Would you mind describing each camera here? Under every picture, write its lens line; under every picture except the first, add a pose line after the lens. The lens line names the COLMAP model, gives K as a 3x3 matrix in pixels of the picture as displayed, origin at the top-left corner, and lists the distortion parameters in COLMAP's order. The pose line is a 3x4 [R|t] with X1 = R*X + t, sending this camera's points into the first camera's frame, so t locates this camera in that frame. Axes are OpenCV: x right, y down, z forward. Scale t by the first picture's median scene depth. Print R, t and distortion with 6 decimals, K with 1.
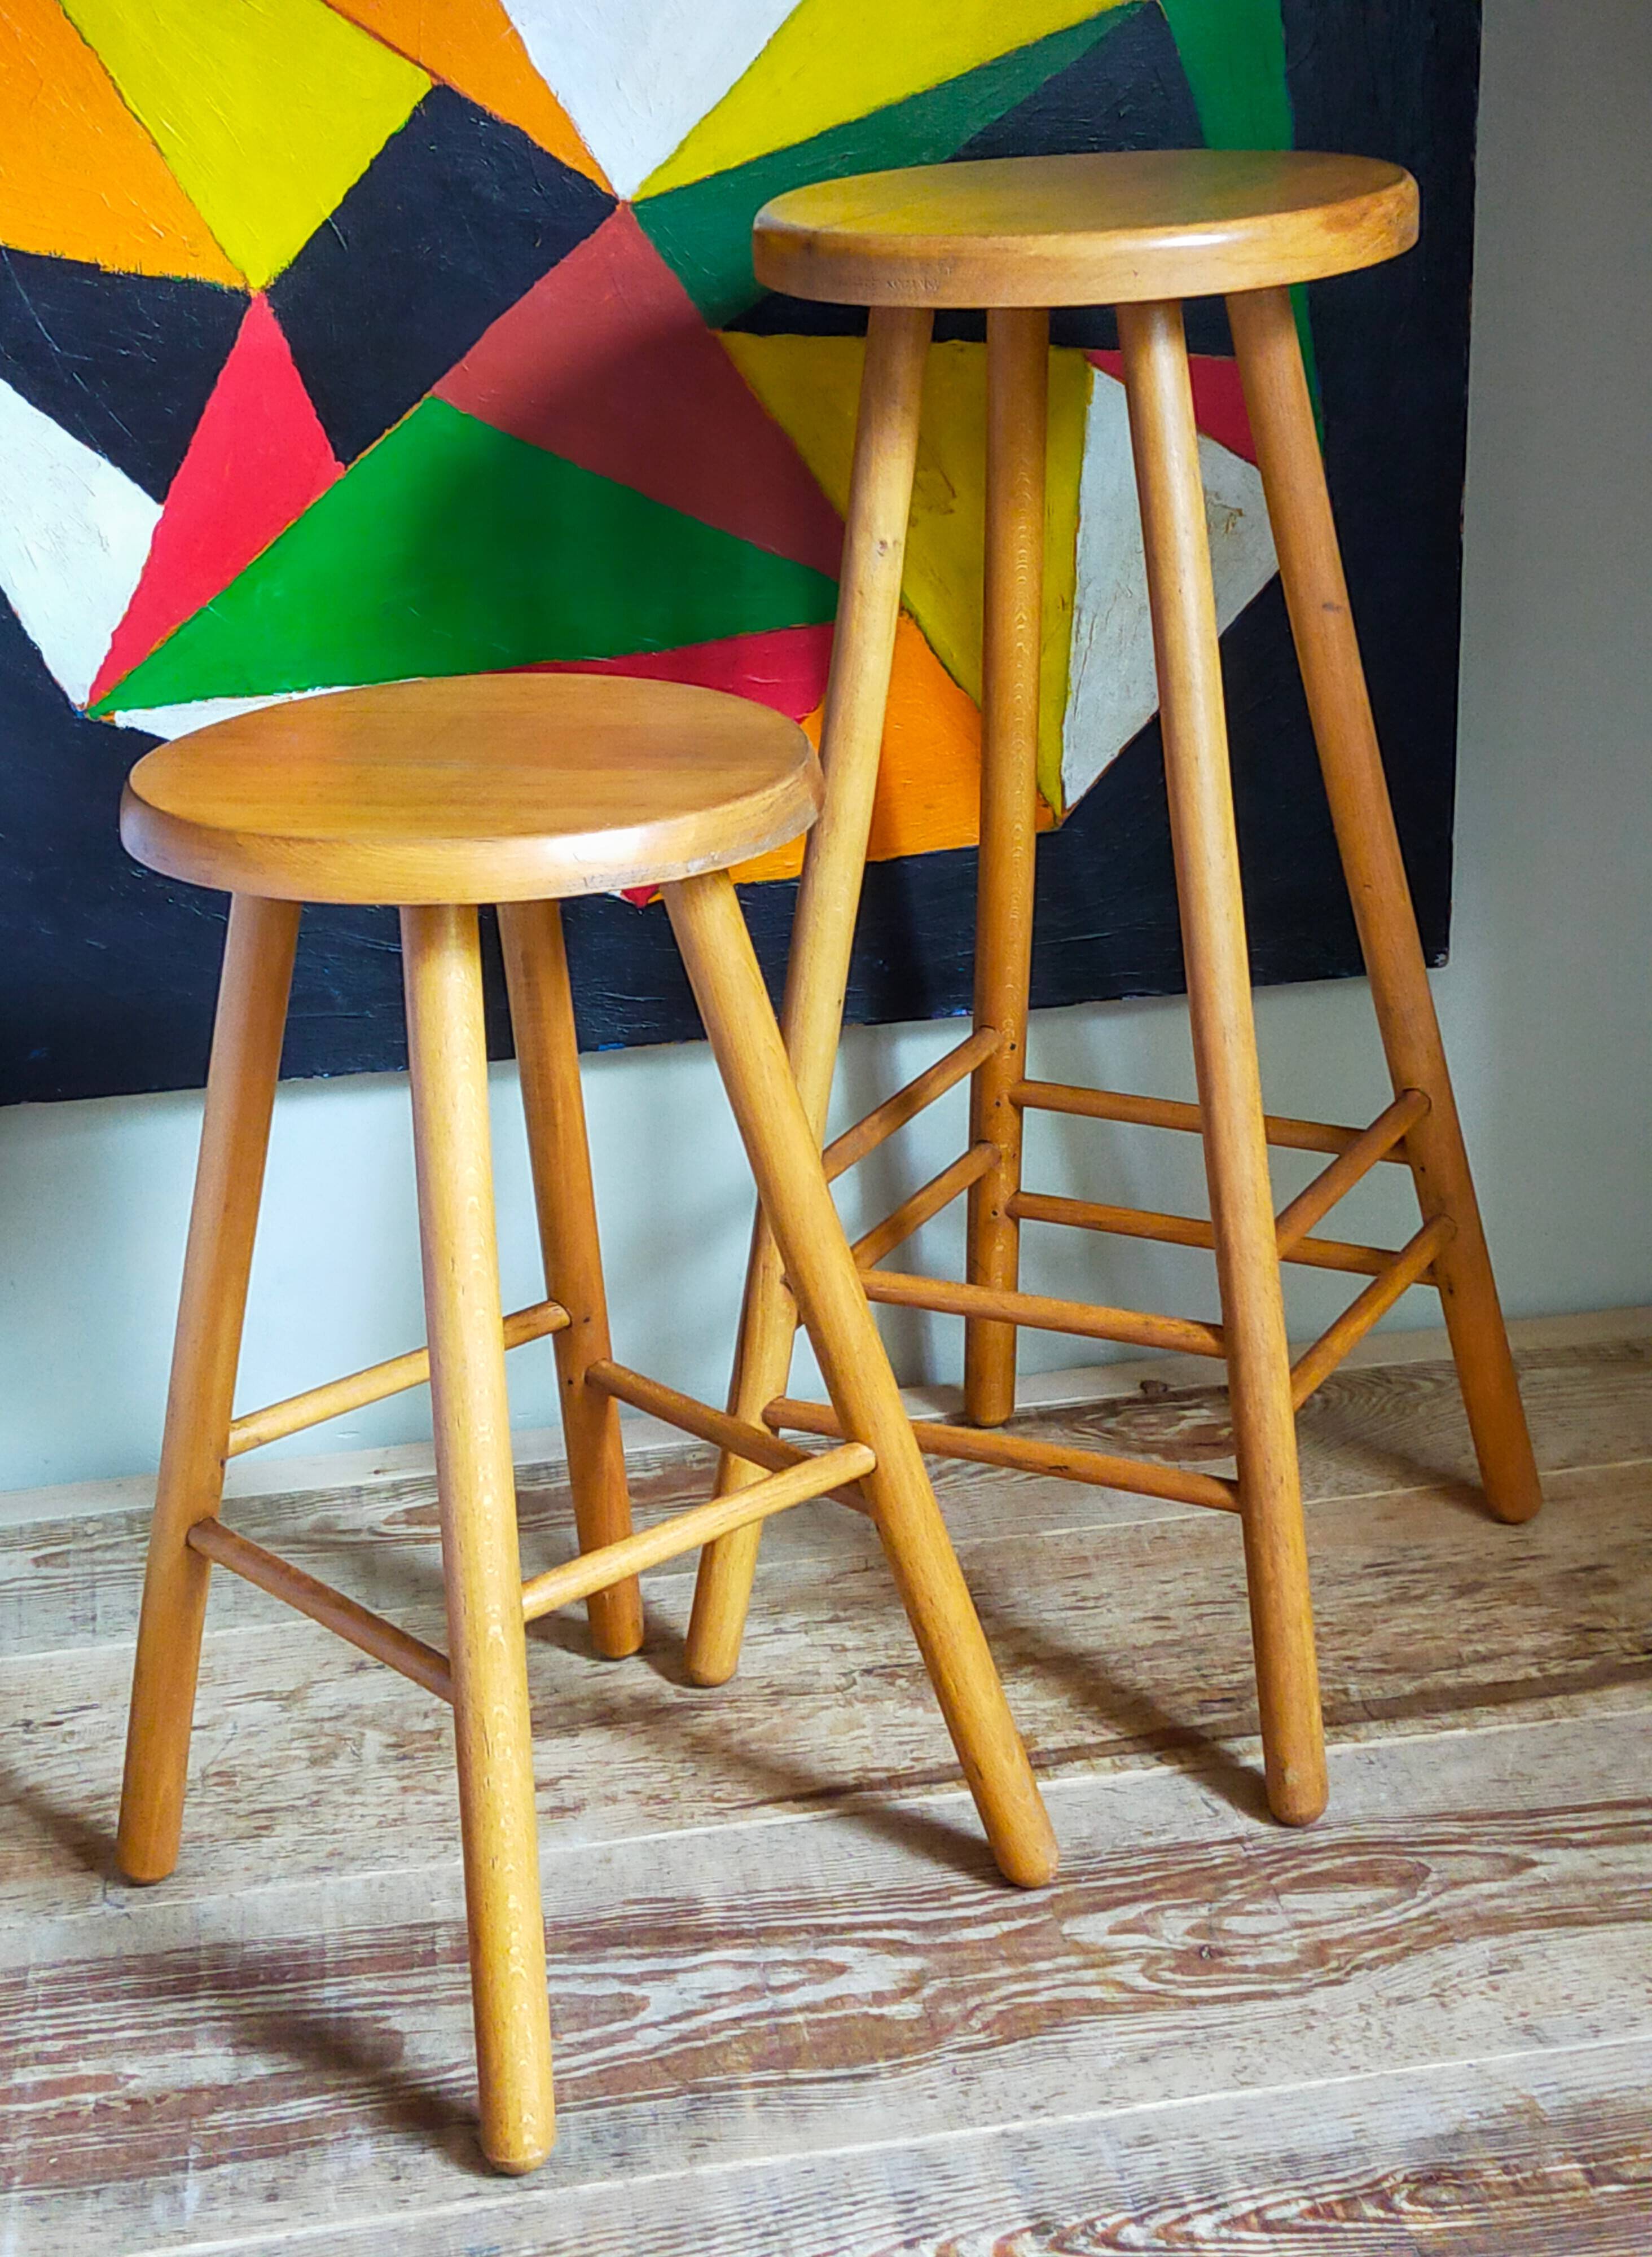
lens RADIAL K [[3366.3, 0, 812.5], [0, 3366.3, 1121.8], [0, 0, 1]] dist [0.092147, 0.000000]
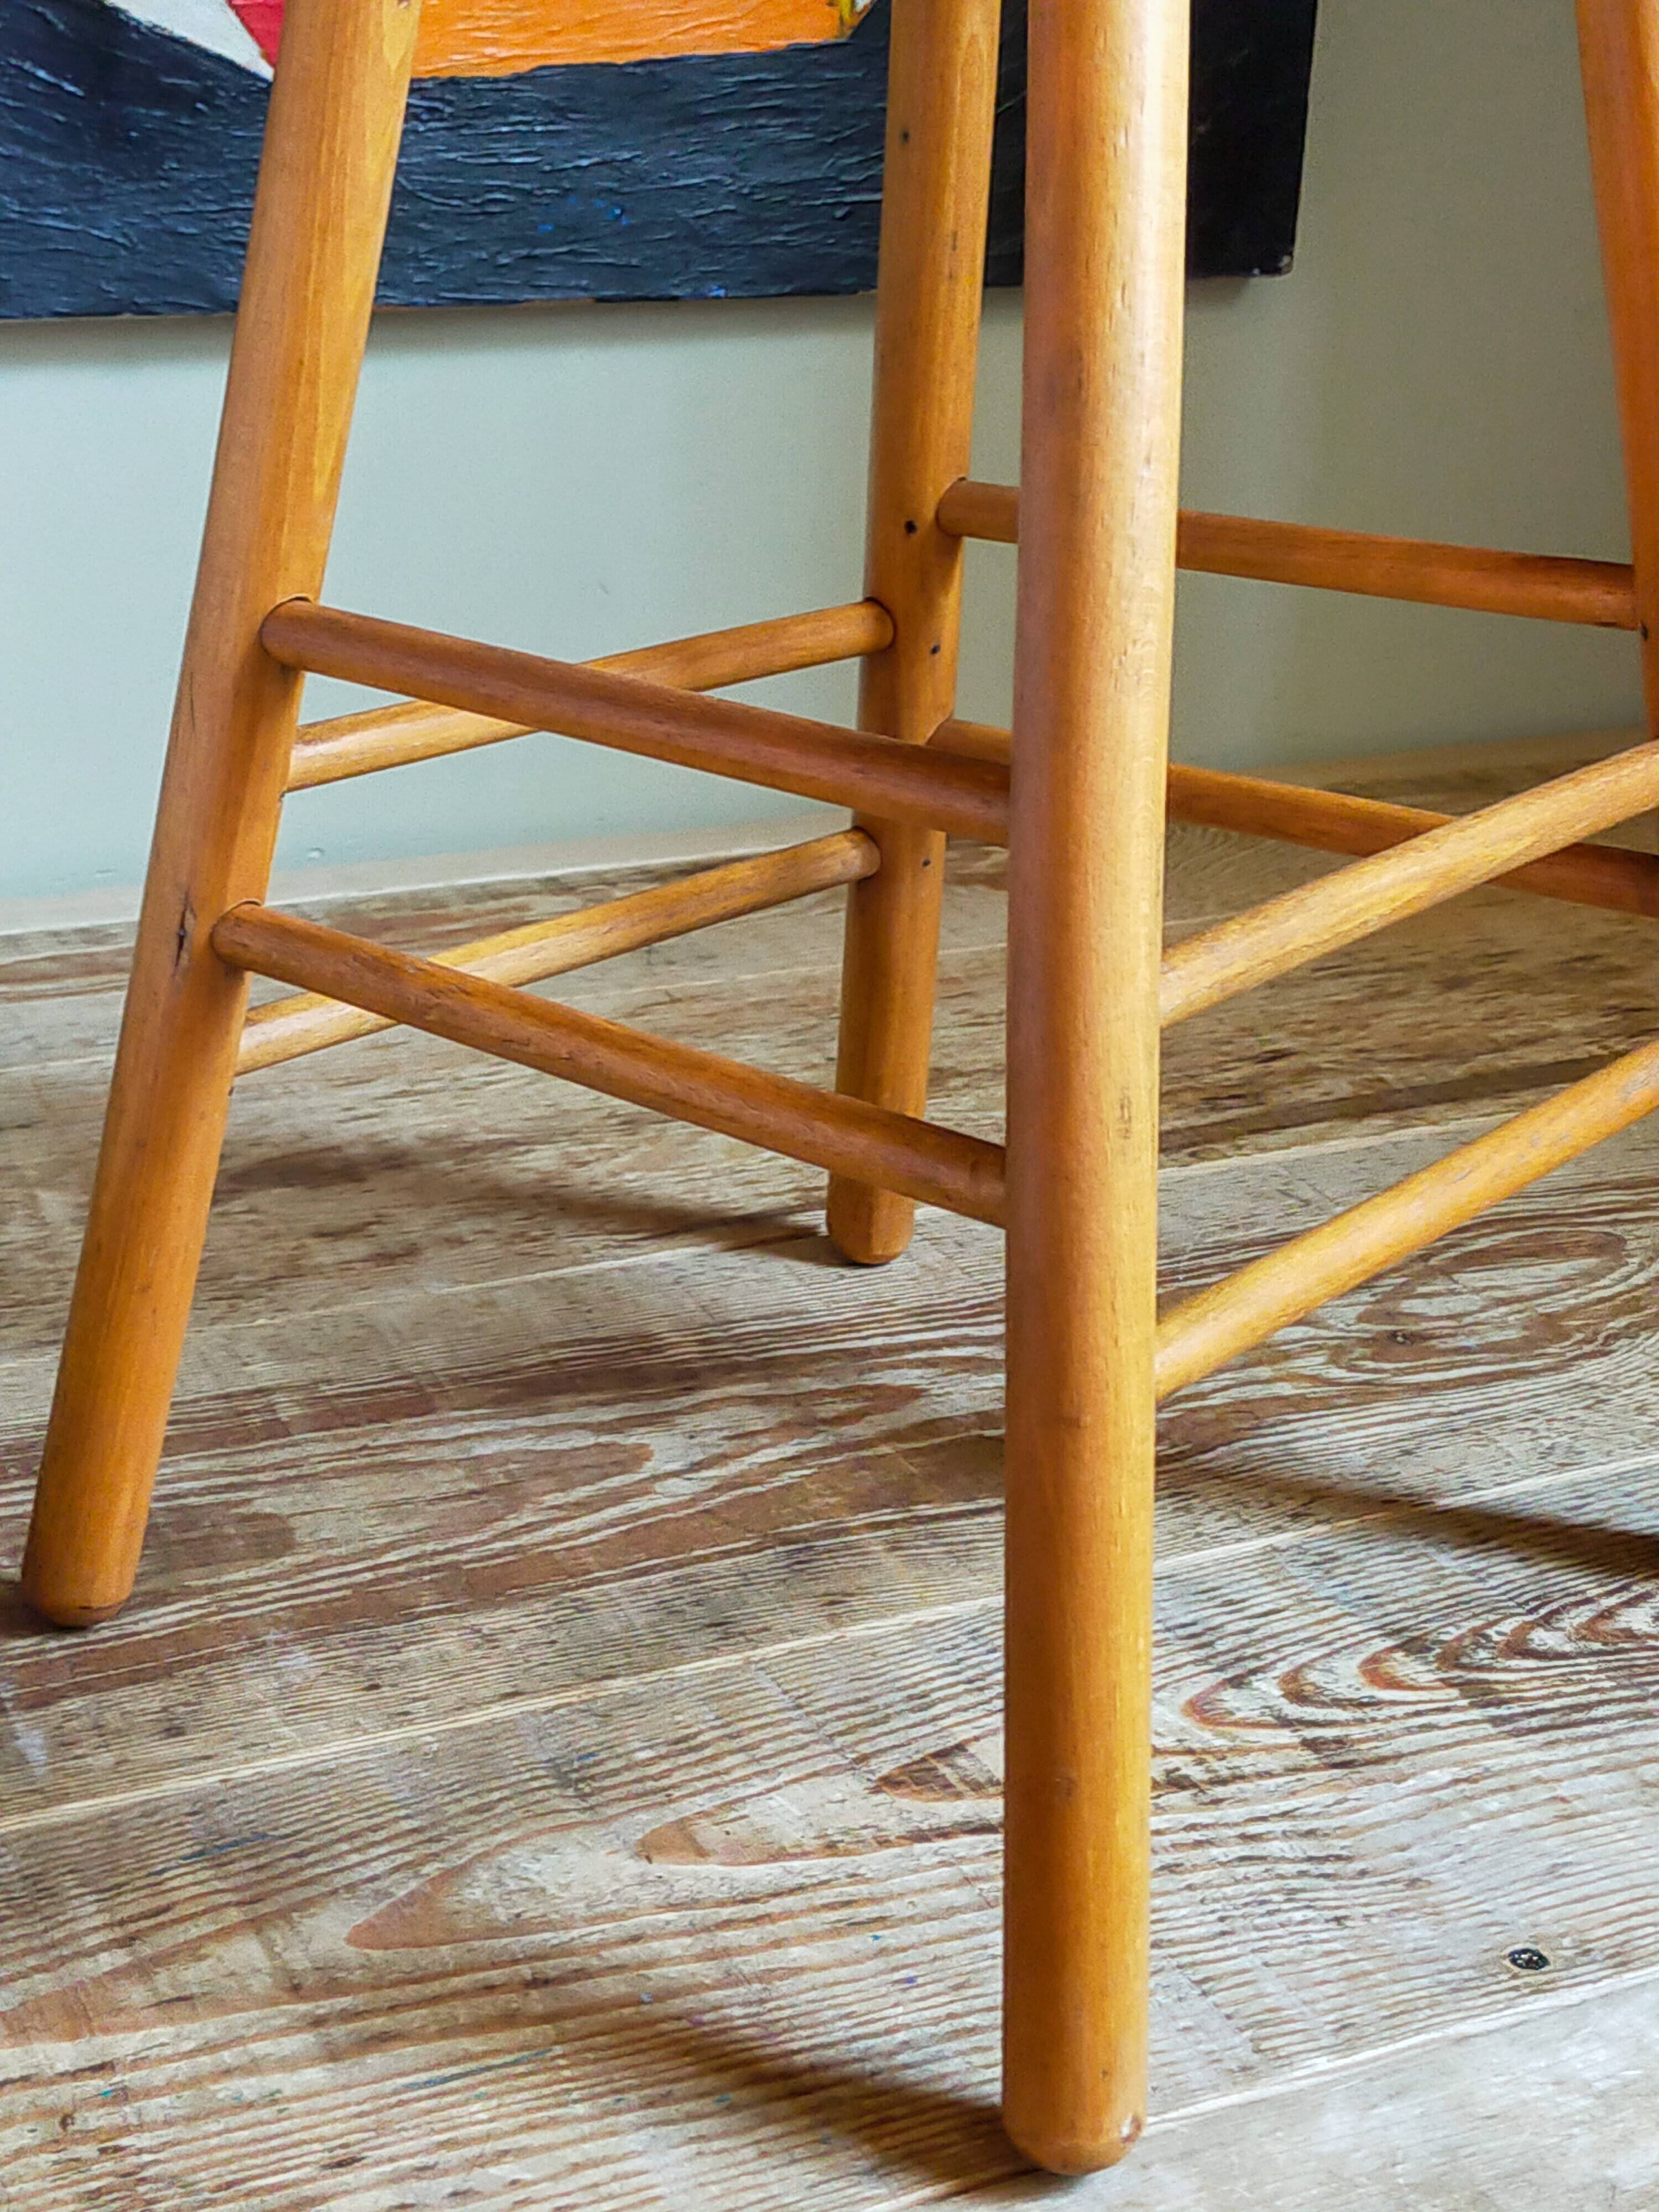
lens RADIAL K [[3345.9, 0, 840.6], [0, 3345.9, 1098.3], [0, 0, 1]] dist [0.094285, 0.000000]
pose [[0.954940, -0.031625, 0.295109, -0.179419], [0.034748, 0.999382, -0.005342, 0.174072], [-0.294757, 0.015355, 0.955449, 0.325991]]
